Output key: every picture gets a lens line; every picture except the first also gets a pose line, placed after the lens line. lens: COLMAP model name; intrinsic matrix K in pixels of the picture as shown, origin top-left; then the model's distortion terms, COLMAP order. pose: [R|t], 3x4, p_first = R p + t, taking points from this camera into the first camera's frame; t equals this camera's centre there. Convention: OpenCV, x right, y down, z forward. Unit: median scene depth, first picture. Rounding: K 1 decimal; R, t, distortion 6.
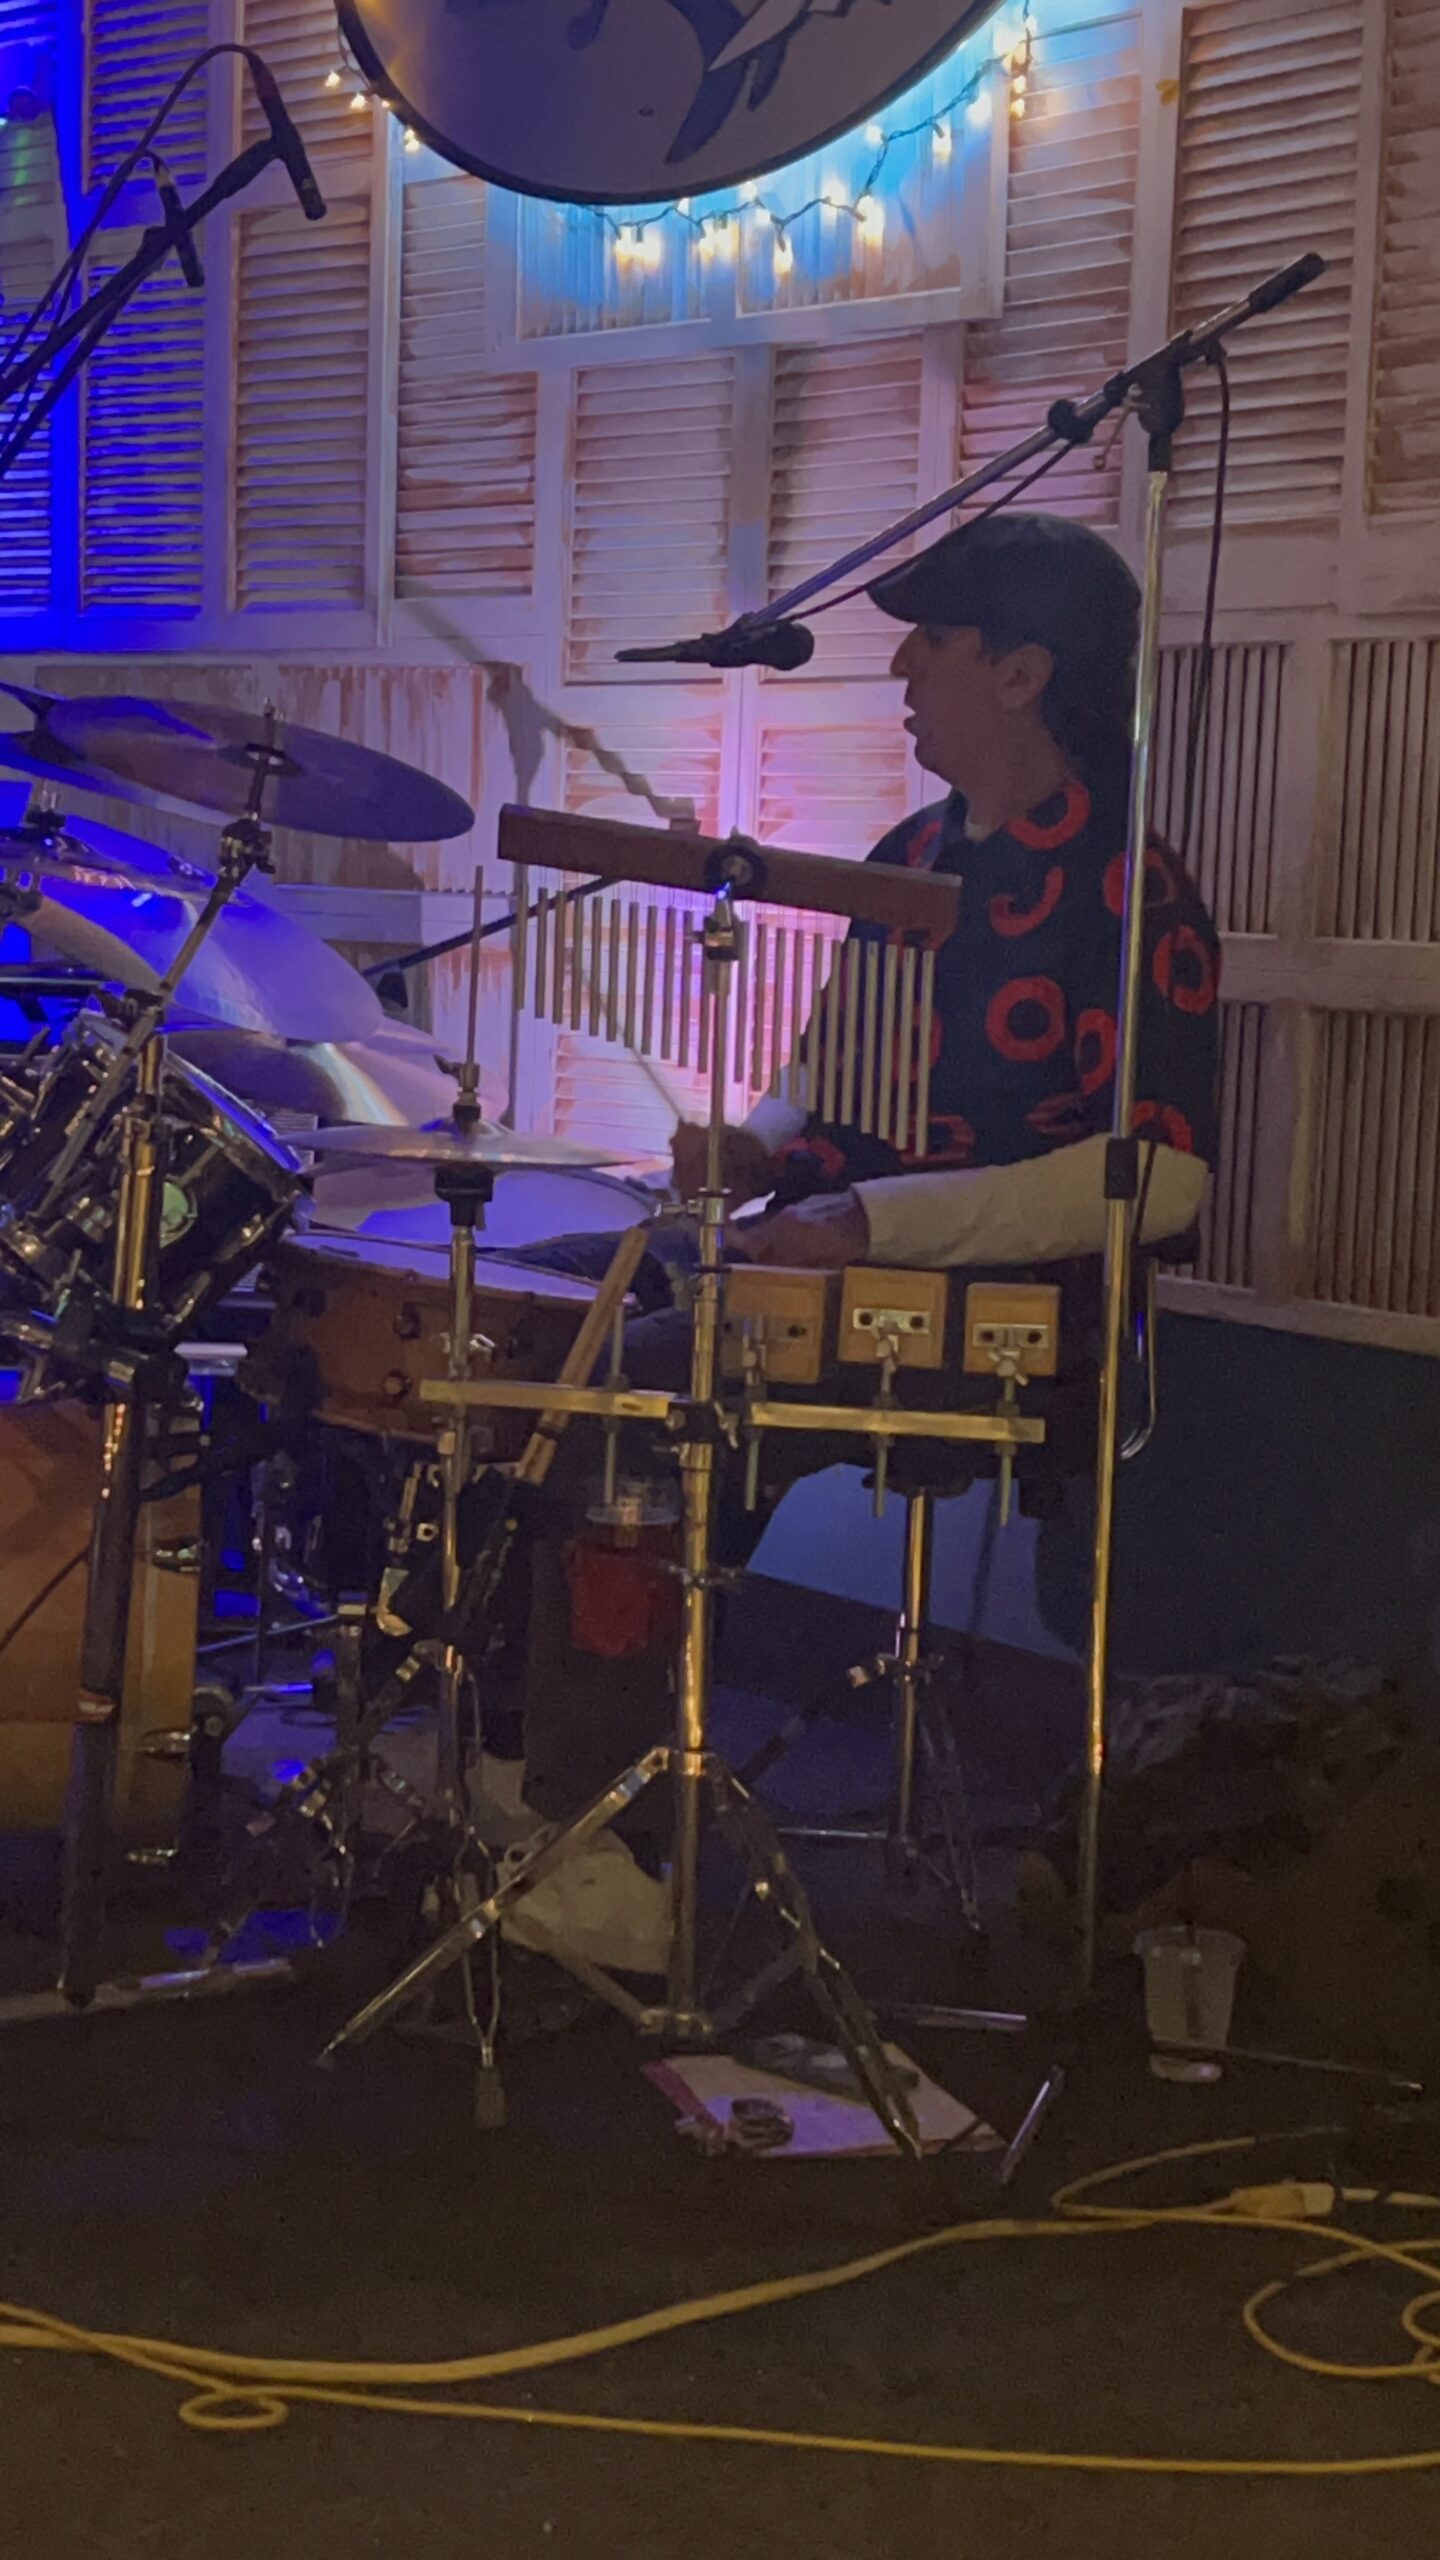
lens RADIAL K [[4302.2, 0, 720.0], [0, 4302.2, 1280.0], [0, 0, 1]] dist [0.113656, -0.033227]
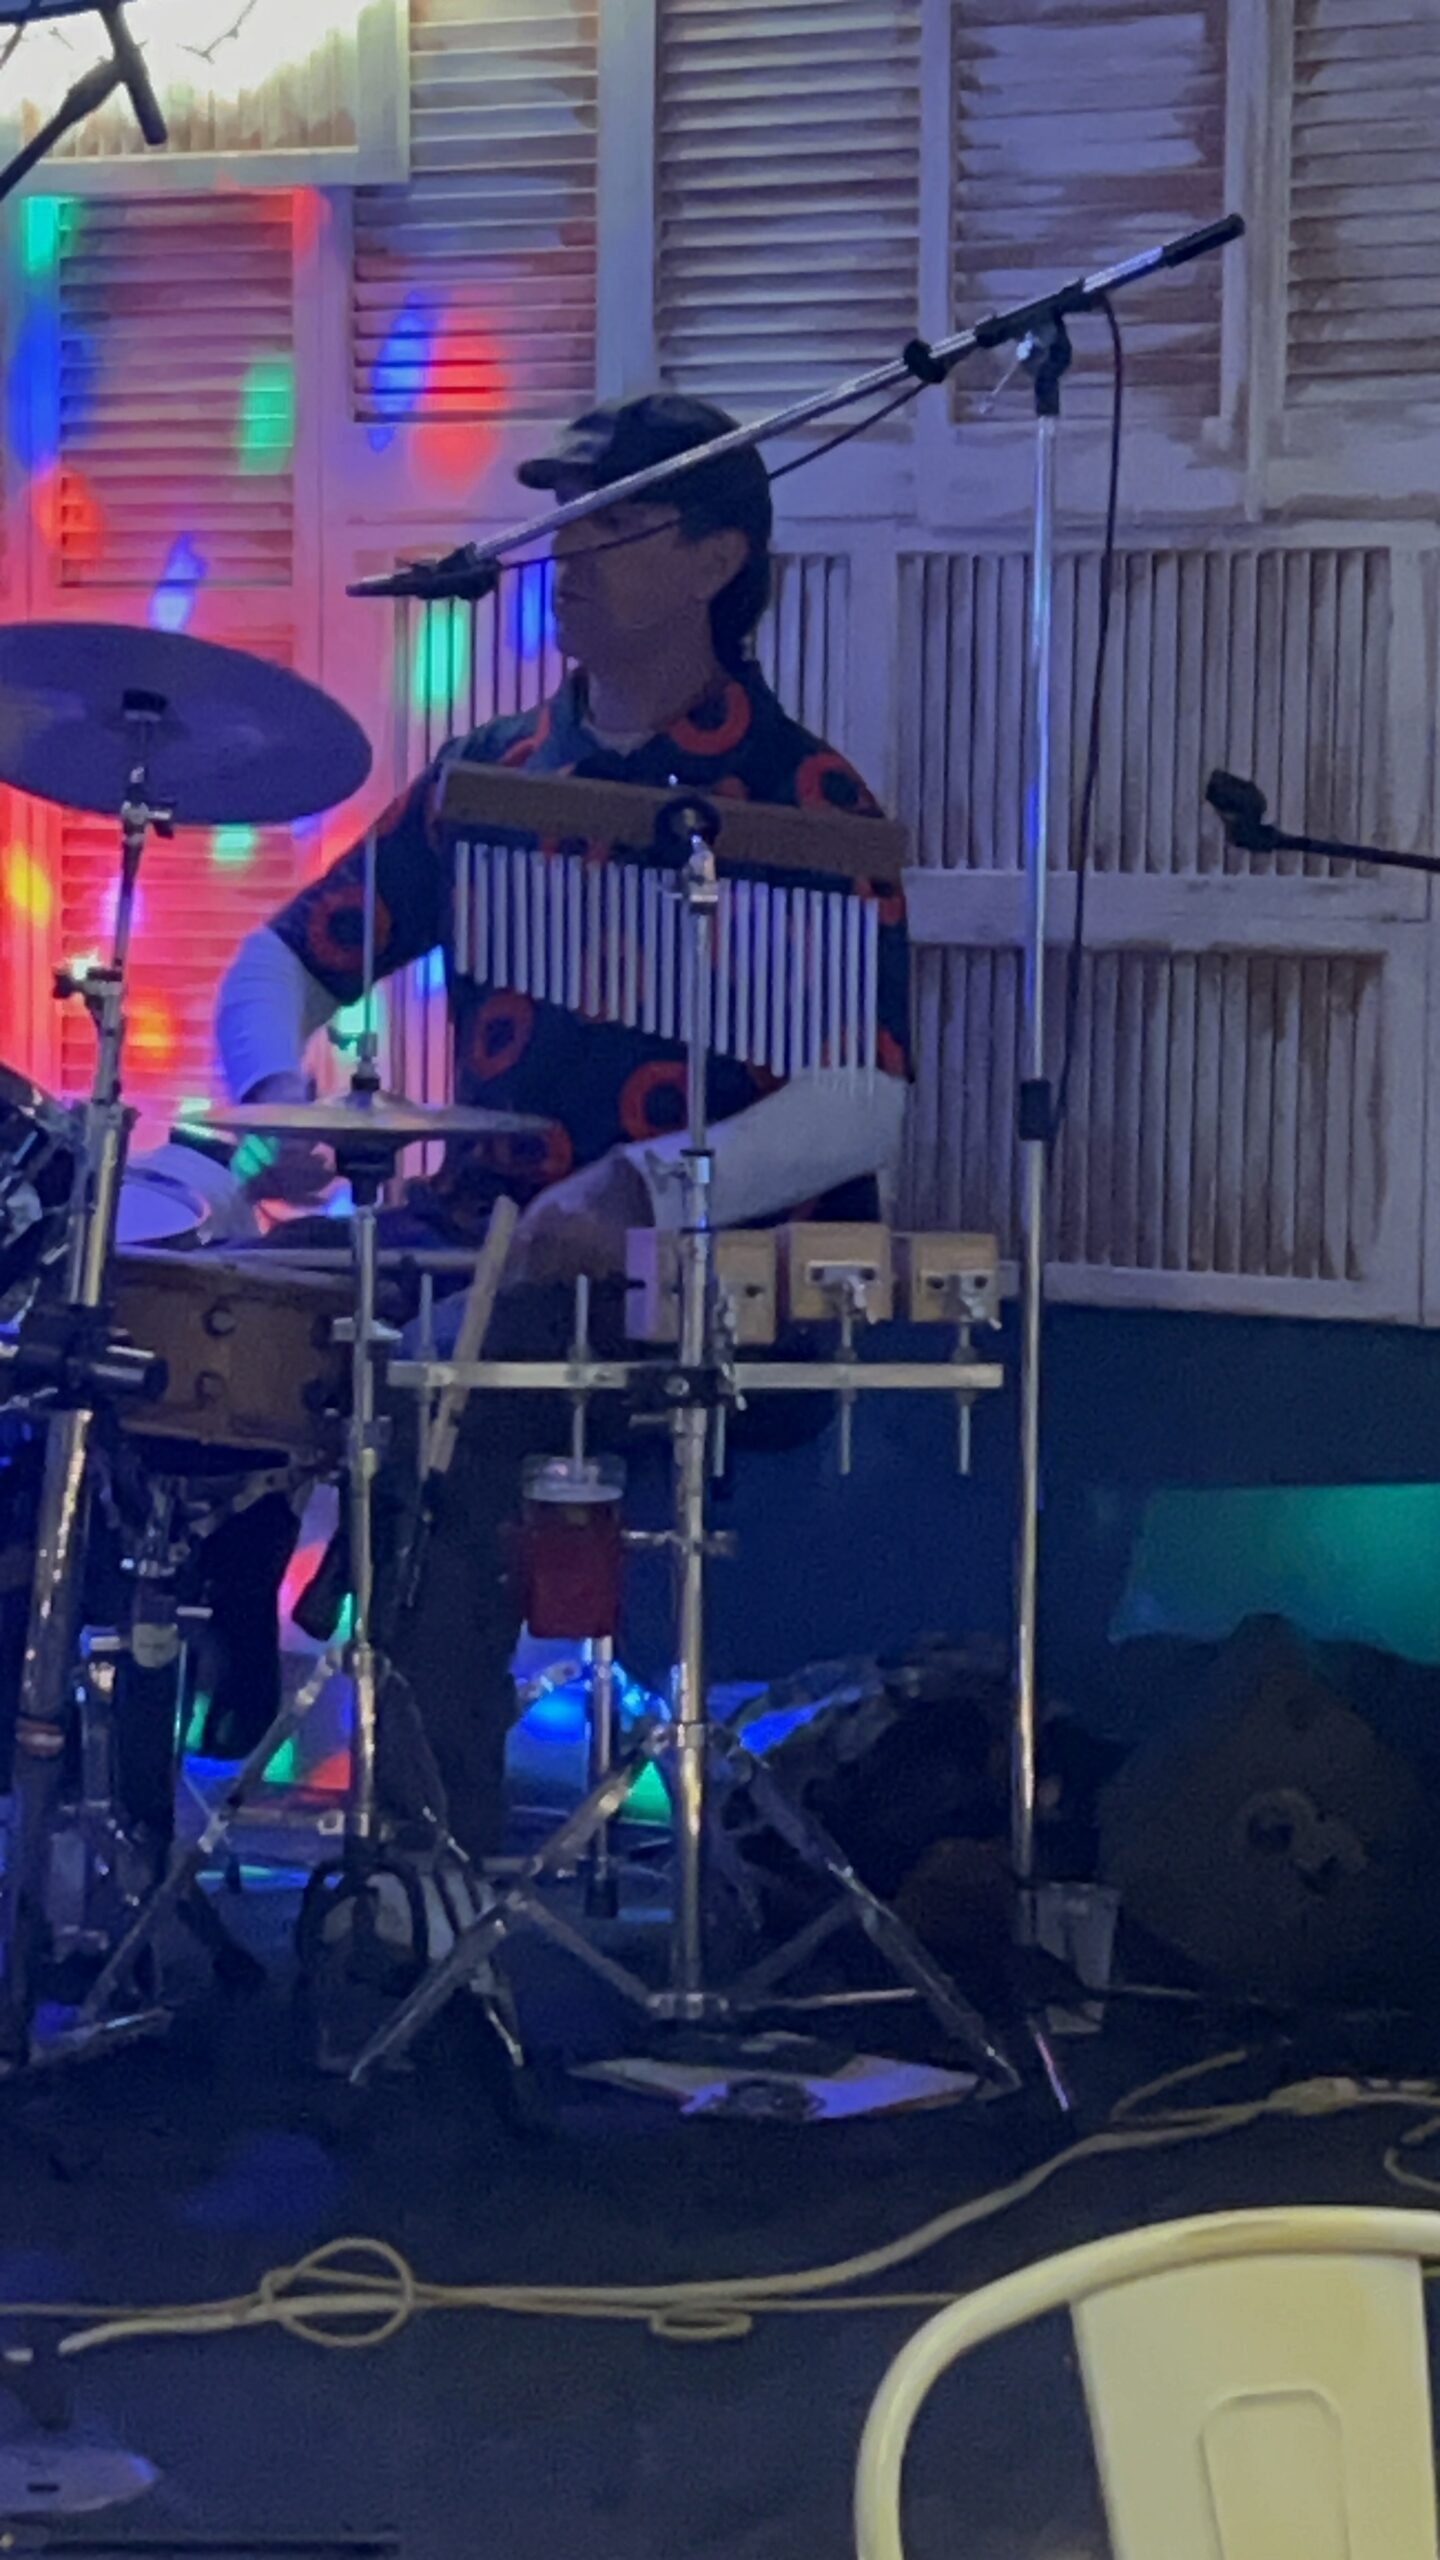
lens RADIAL K [[6527.3, 0, 720.0], [0, 6527.3, 1280.0], [0, 0, 1]] dist [0.190988, -0.135522]
pose [[0.923051, -0.056115, 0.380562, -0.456243], [0.060034, 0.998195, 0.001574, 0.005438], [-0.379963, 0.021394, 0.924754, -0.305908]]
